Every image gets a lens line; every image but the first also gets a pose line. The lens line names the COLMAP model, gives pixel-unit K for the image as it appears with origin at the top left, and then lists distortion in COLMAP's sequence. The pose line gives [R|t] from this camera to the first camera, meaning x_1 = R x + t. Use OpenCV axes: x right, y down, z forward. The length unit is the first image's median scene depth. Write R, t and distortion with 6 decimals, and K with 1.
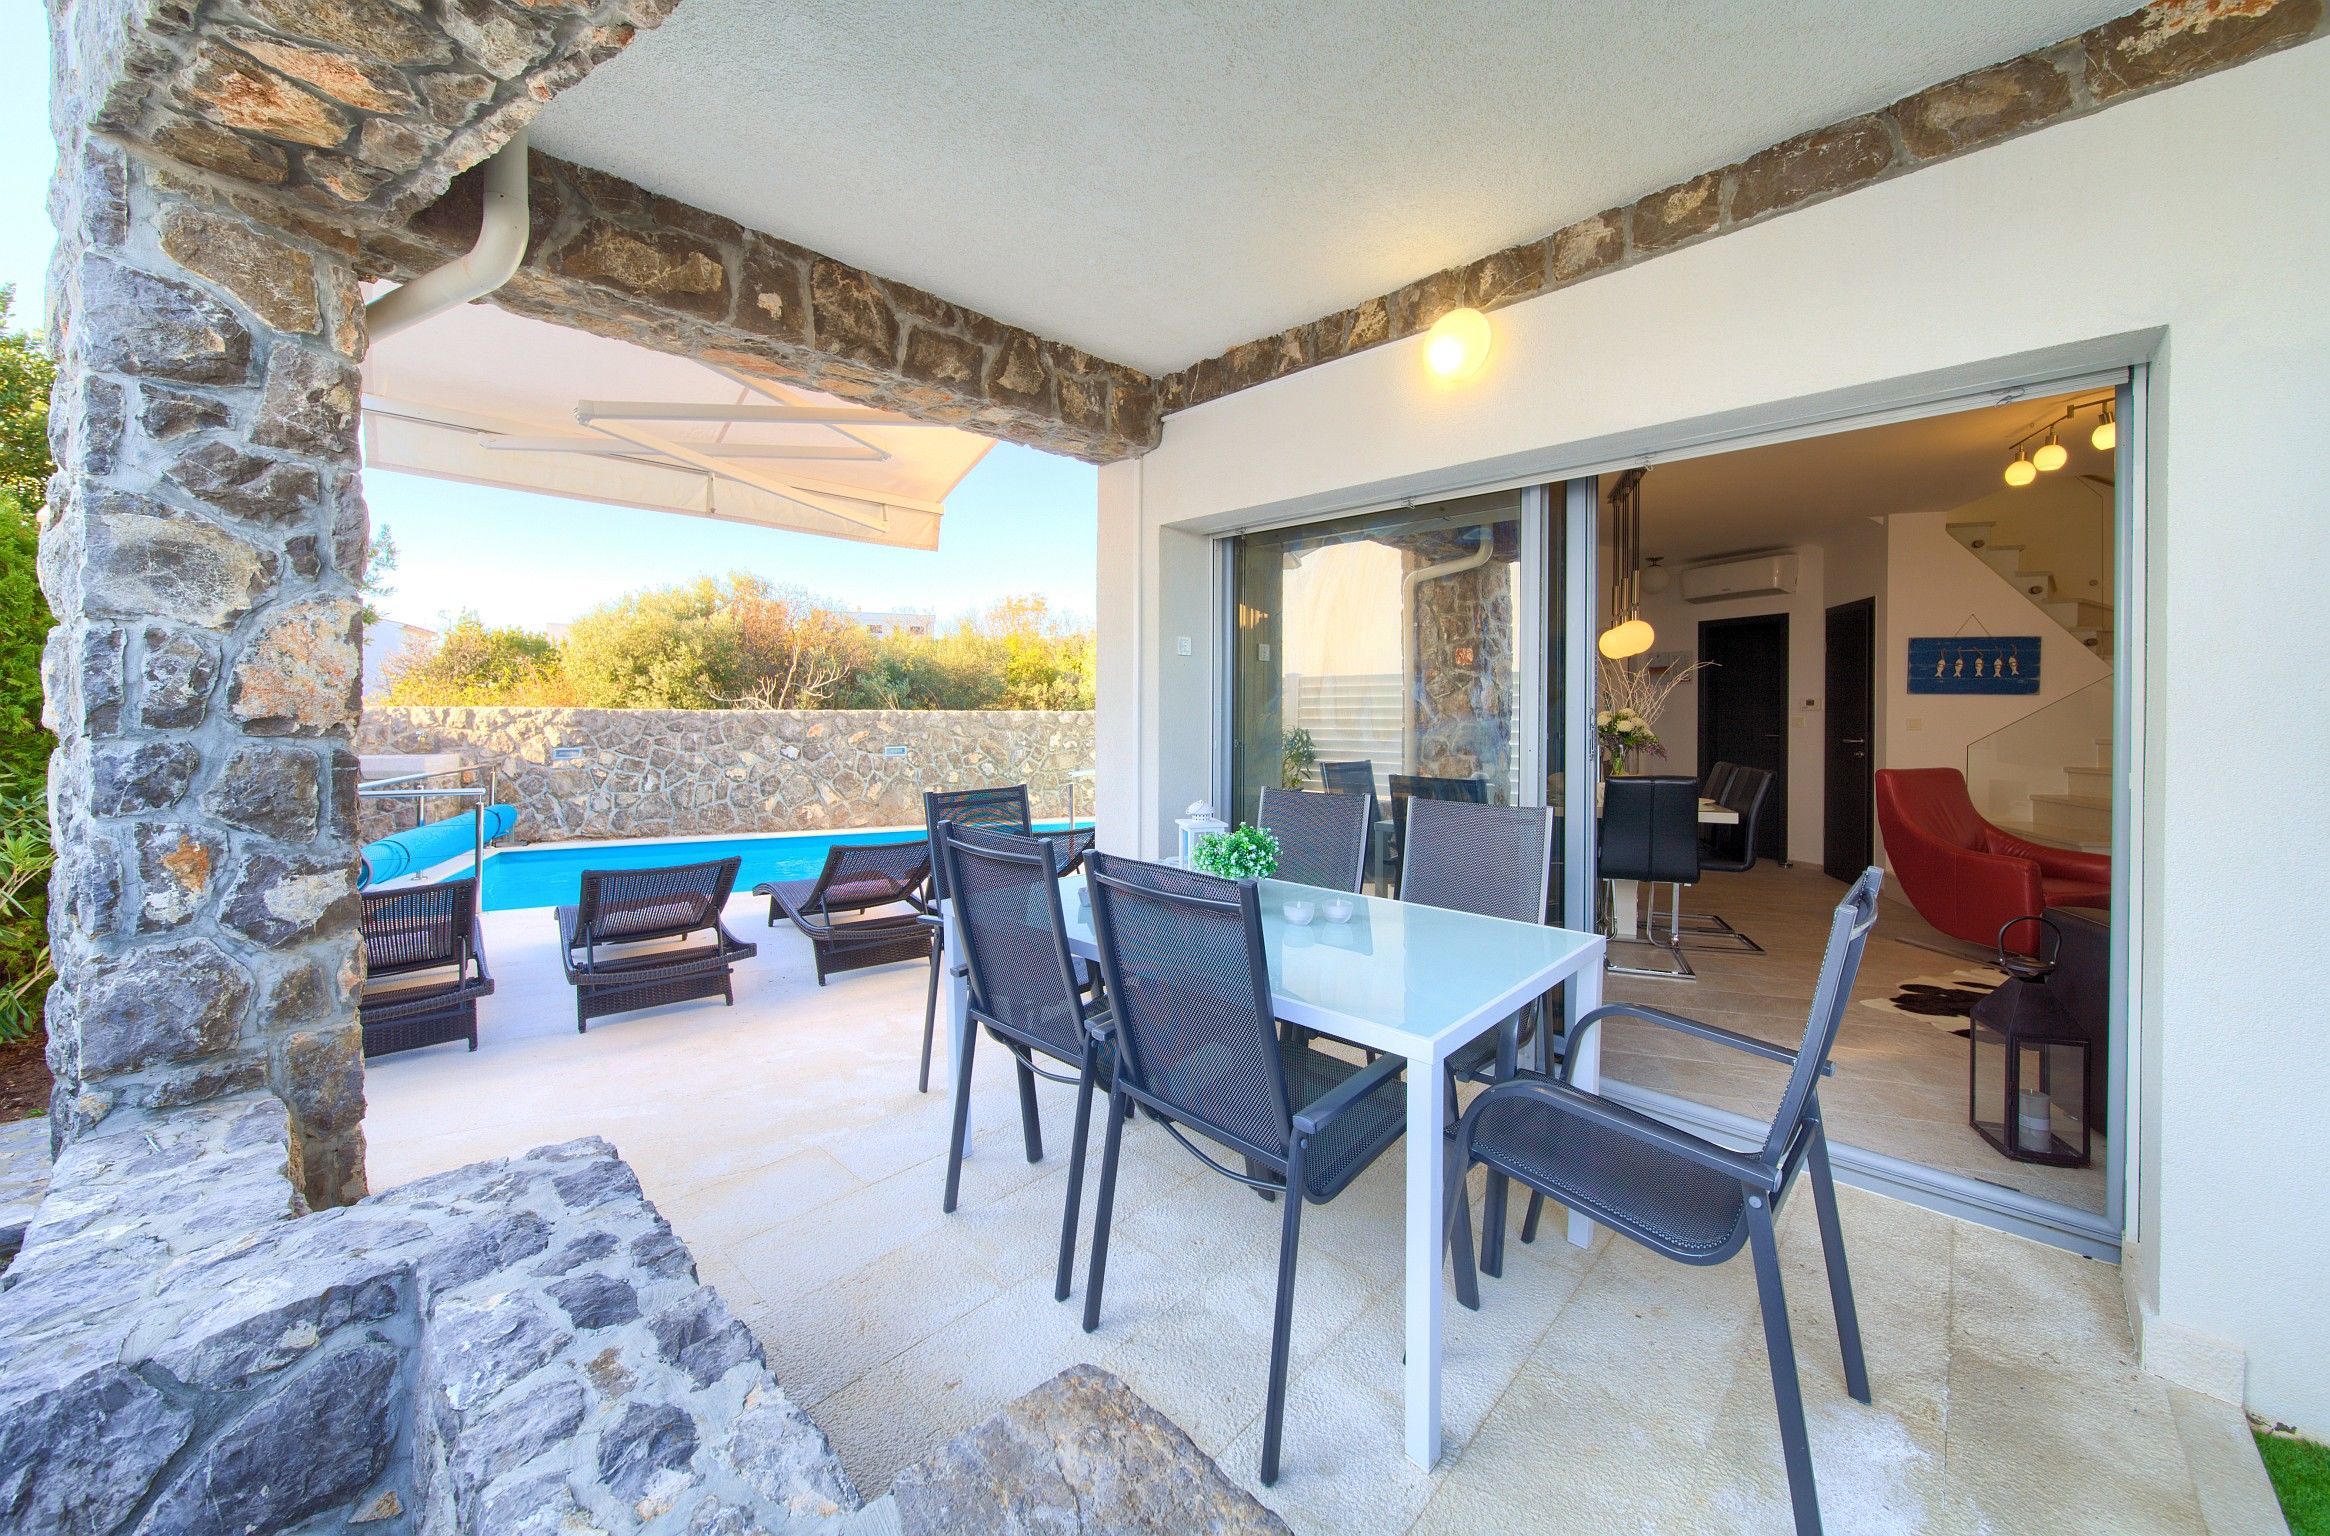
lens RADIAL K [[854.1, 0, 1163.4], [0, 854.1, 717.2], [0, 0, 1]] dist [-0.000197, -0.000042]
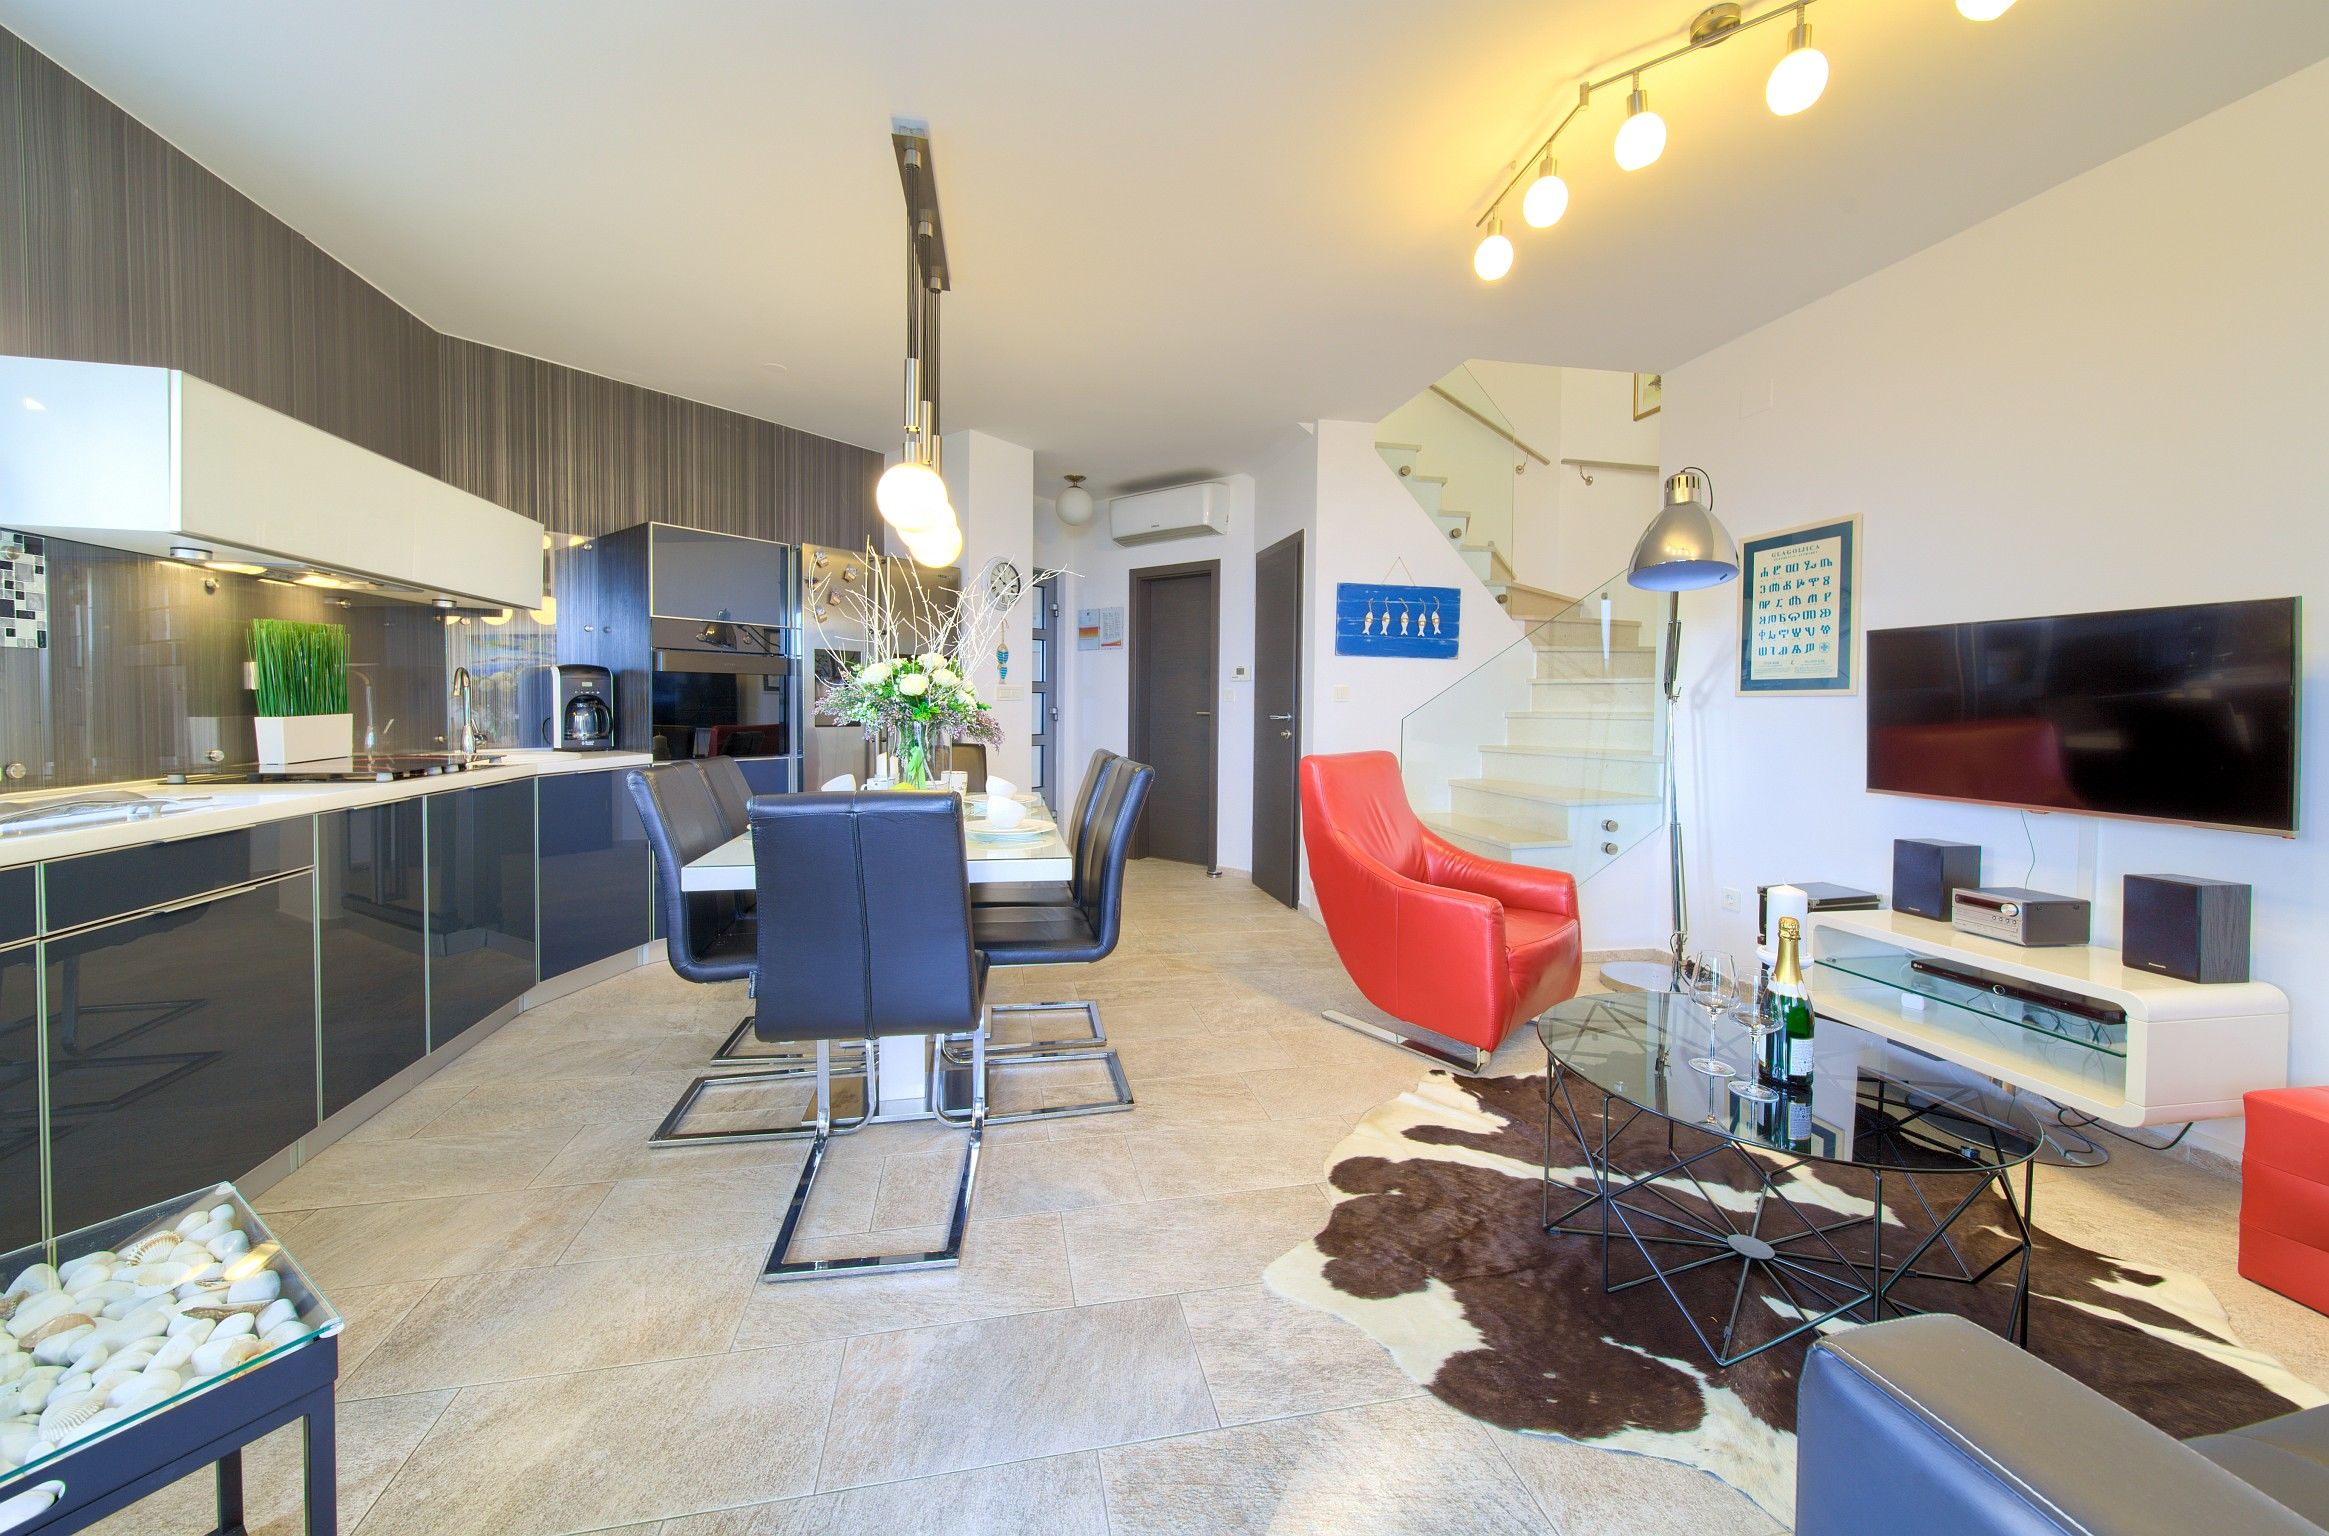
lens RADIAL K [[842.3, 0, 1148.8], [0, 842.3, 725.7], [0, 0, 1]] dist [0.000783, -0.000229]
pose [[0.875333, -0.010060, 0.483416, 0.294031], [-0.000855, 0.999750, 0.022352, 0.016478], [-0.483520, -0.019979, 0.875105, 0.343434]]
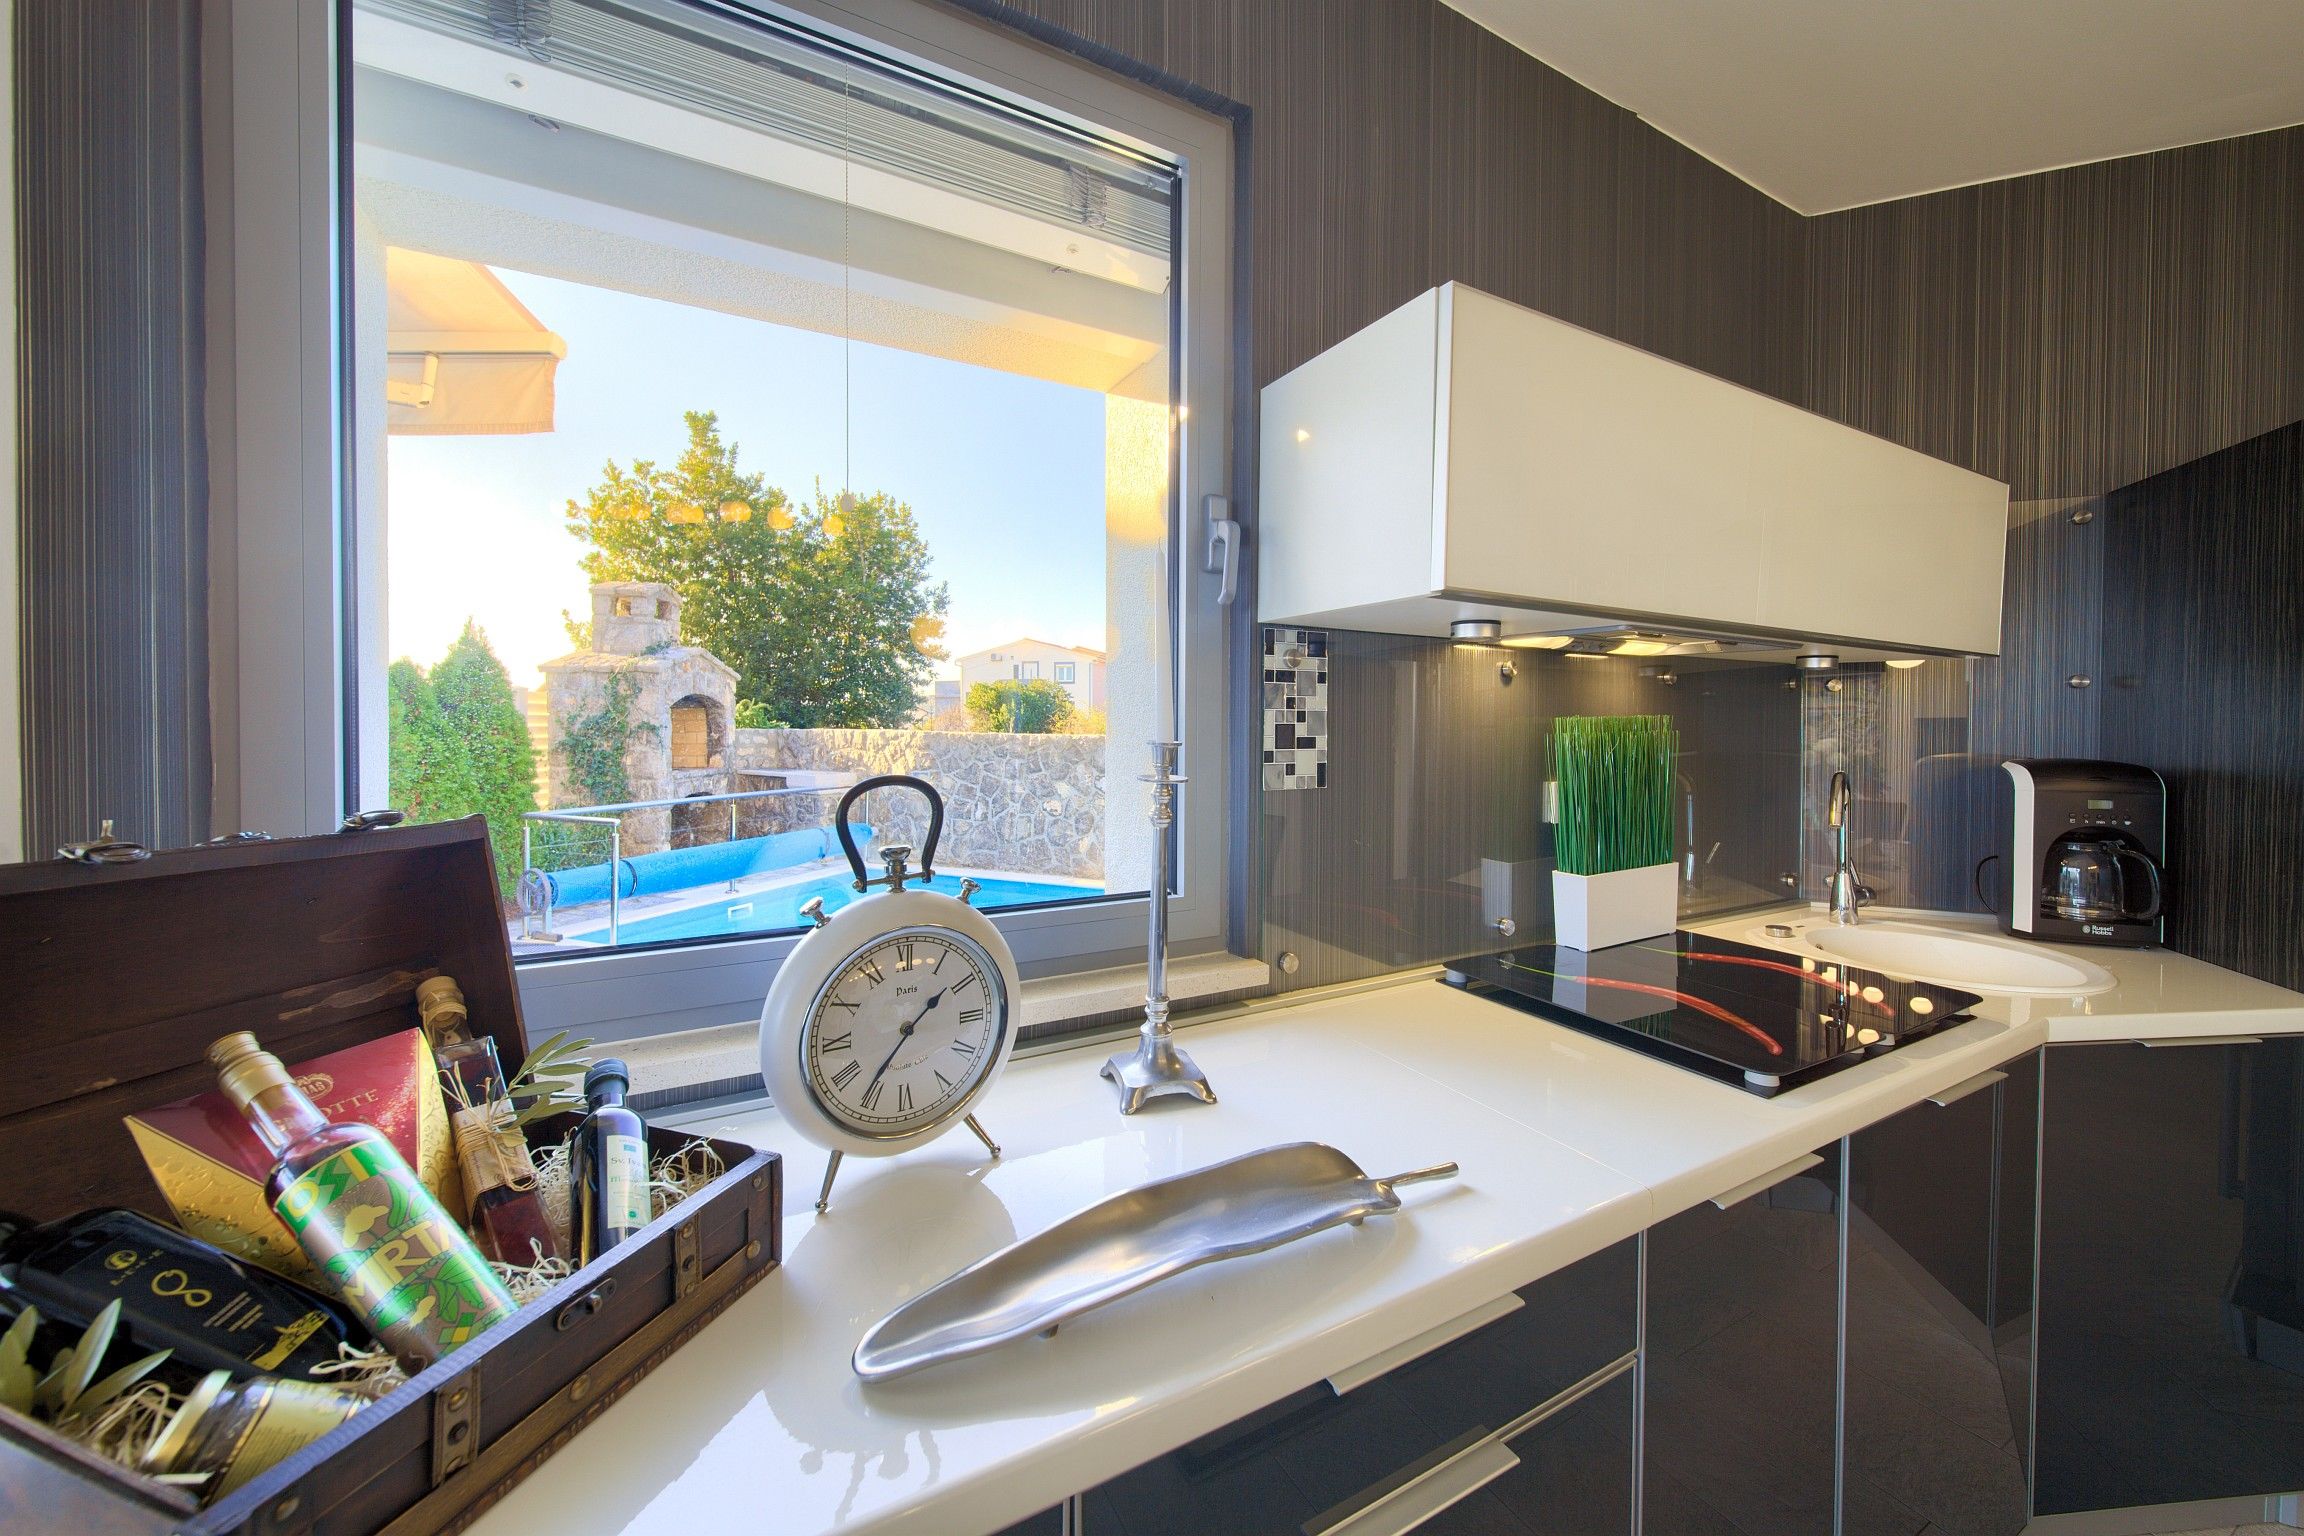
lens RADIAL K [[826.5, 0, 1152.3], [0, 826.5, 736.7], [0, 0, 1]] dist [0.002063, -0.000319]
pose [[0.712166, 0.010991, -0.701925, 0.214640], [-0.008397, 0.999939, 0.007139, -0.016193], [0.701961, 0.000810, 0.712215, 0.604108]]
